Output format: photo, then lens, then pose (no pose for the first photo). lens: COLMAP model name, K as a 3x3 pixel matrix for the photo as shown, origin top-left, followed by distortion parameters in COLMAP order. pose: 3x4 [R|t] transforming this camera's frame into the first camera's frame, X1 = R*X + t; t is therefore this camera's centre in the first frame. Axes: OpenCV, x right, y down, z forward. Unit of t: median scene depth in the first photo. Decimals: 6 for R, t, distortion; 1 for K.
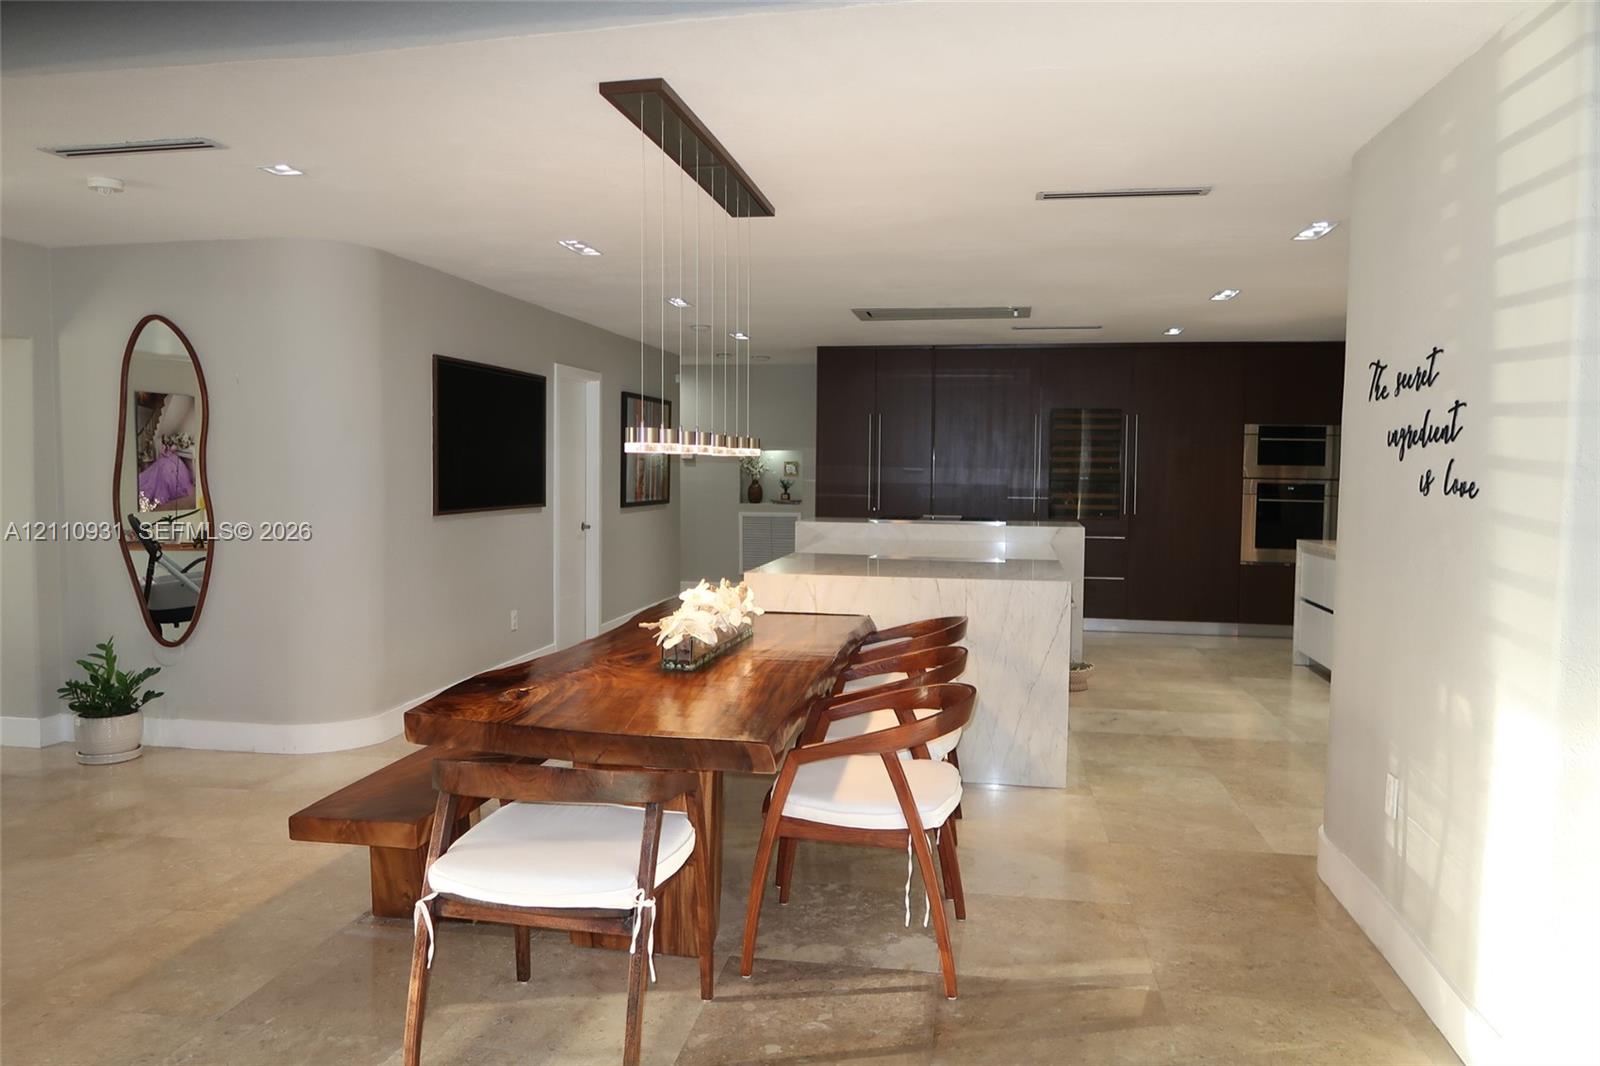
lens RADIAL K [[1097.0, 0, 804.9], [0, 1097.0, 530.6], [0, 0, 1]] dist [-0.030327, 0.010268]
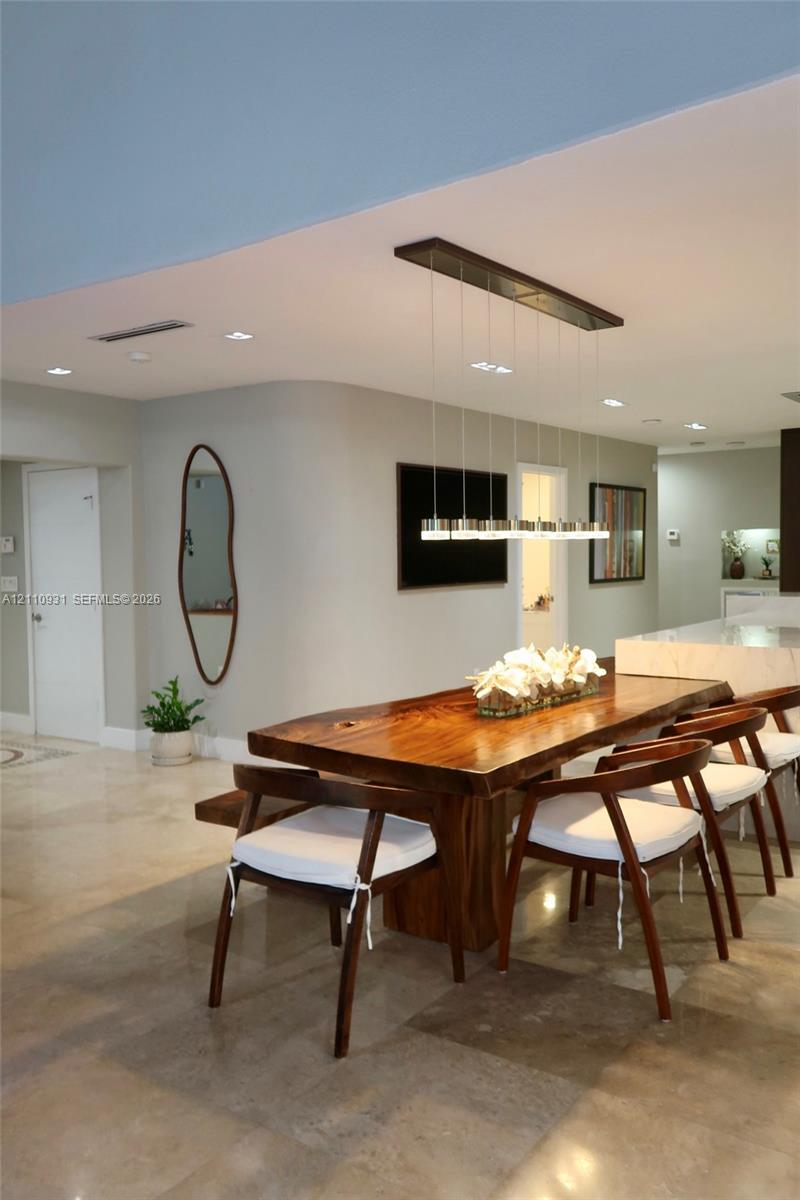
lens RADIAL K [[968.3, 0, 397.7], [0, 968.3, 606.9], [0, 0, 1]] dist [0.041905, 0.005870]
pose [[0.902602, 0.008603, -0.430391, 0.251434], [-0.007412, 0.999963, 0.004444, 0.001697], [0.430413, -0.000821, 0.902632, -0.017008]]
